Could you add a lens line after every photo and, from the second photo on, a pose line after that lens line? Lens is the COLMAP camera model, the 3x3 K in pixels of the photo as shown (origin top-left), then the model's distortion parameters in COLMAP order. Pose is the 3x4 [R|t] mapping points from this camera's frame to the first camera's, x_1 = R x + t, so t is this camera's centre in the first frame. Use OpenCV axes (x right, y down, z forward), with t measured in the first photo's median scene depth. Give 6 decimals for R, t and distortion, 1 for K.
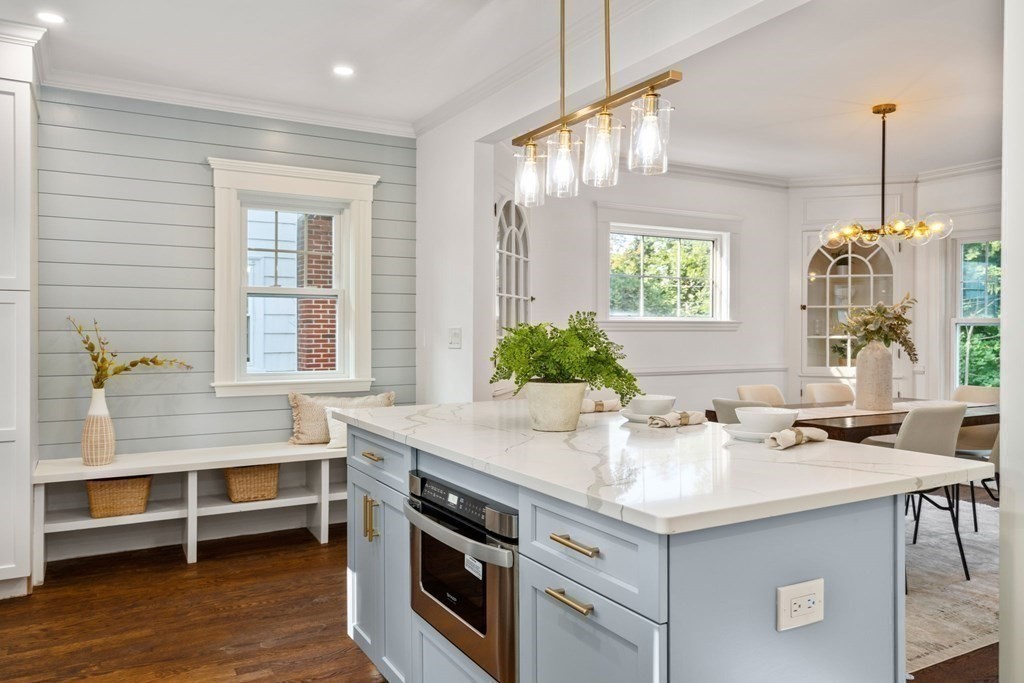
lens RADIAL K [[759.6, 0, 511.8], [0, 759.6, 335.7], [0, 0, 1]] dist [0.030992, -0.006067]
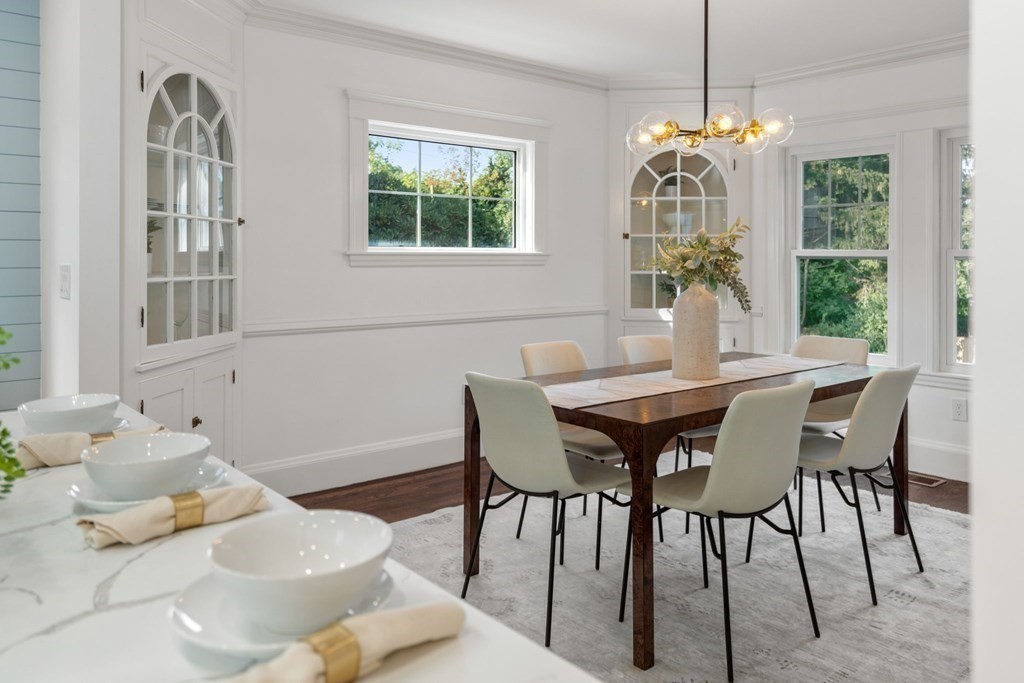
lens RADIAL K [[759.6, 0, 511.7], [0, 759.6, 254.4], [0, 0, 1]] dist [0.030992, -0.006067]
pose [[0.985677, 0.001439, 0.168641, 0.165570], [0.000522, 0.999933, -0.011584, -0.010885], [-0.168646, 0.011506, 0.985610, 0.291273]]
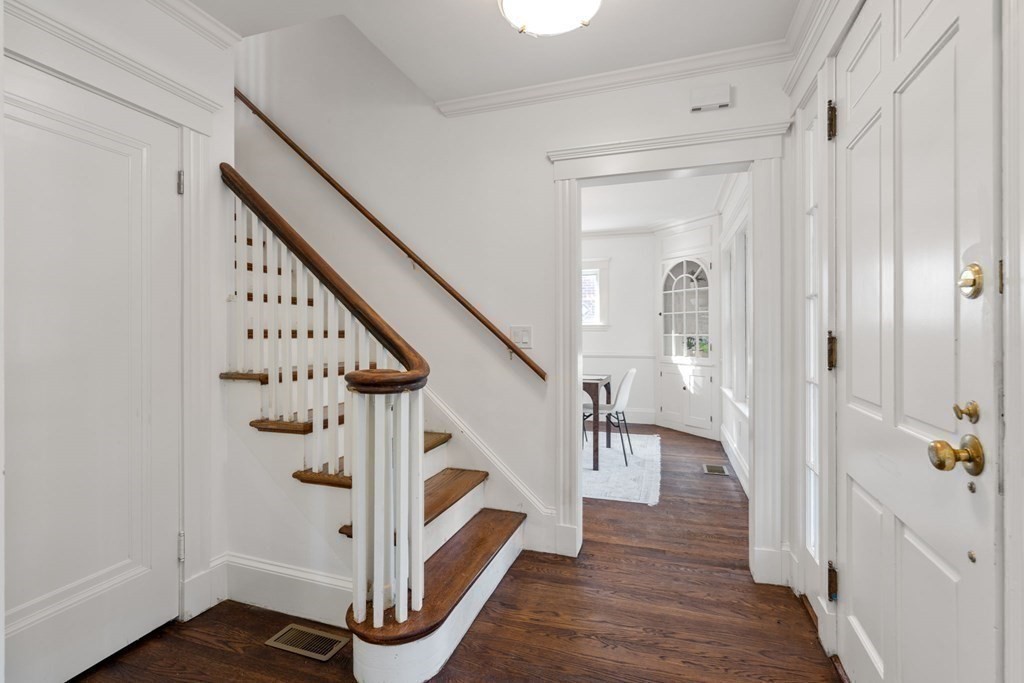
lens RADIAL K [[462.2, 0, 517.3], [0, 462.2, 334.8], [0, 0, 1]] dist [0.001753, 0.000497]
pose [[0.654714, 0.000528, -0.755876, 1.145112], [-0.002934, 0.999994, -0.001843, 0.005212], [0.755871, 0.003425, 0.654712, 0.305807]]
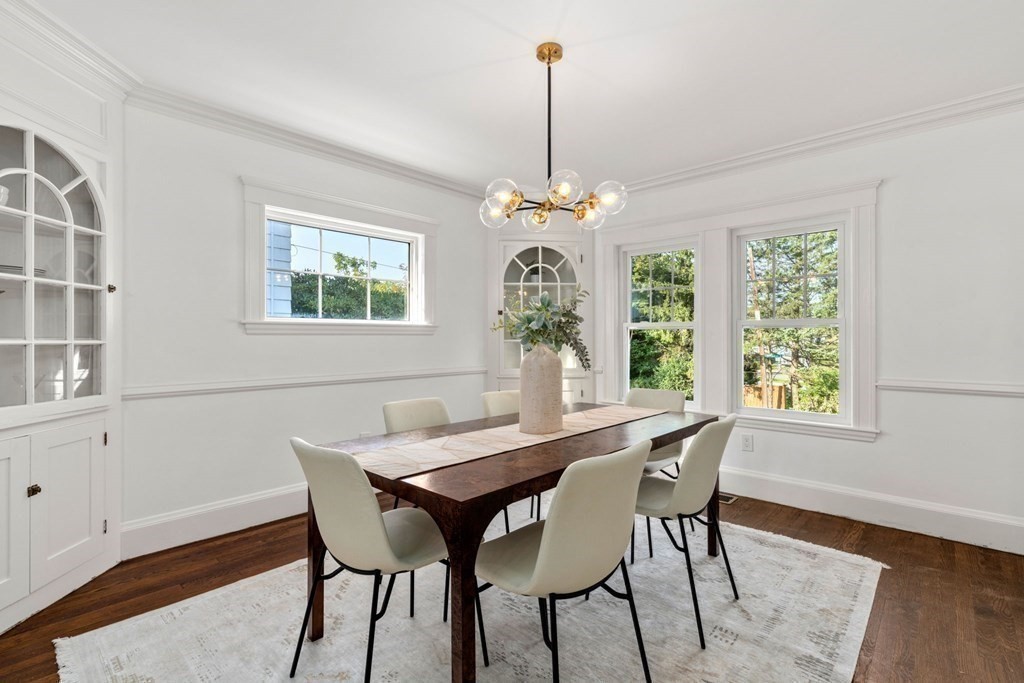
lens RADIAL K [[462.2, 0, 509.3], [0, 462.2, 336.1], [0, 0, 1]] dist [0.001753, 0.000497]
pose [[0.960050, -0.001500, 0.279826, 0.286331], [0.005591, 0.999889, -0.013823, 0.005359], [-0.279774, 0.014836, 0.959951, 0.510212]]
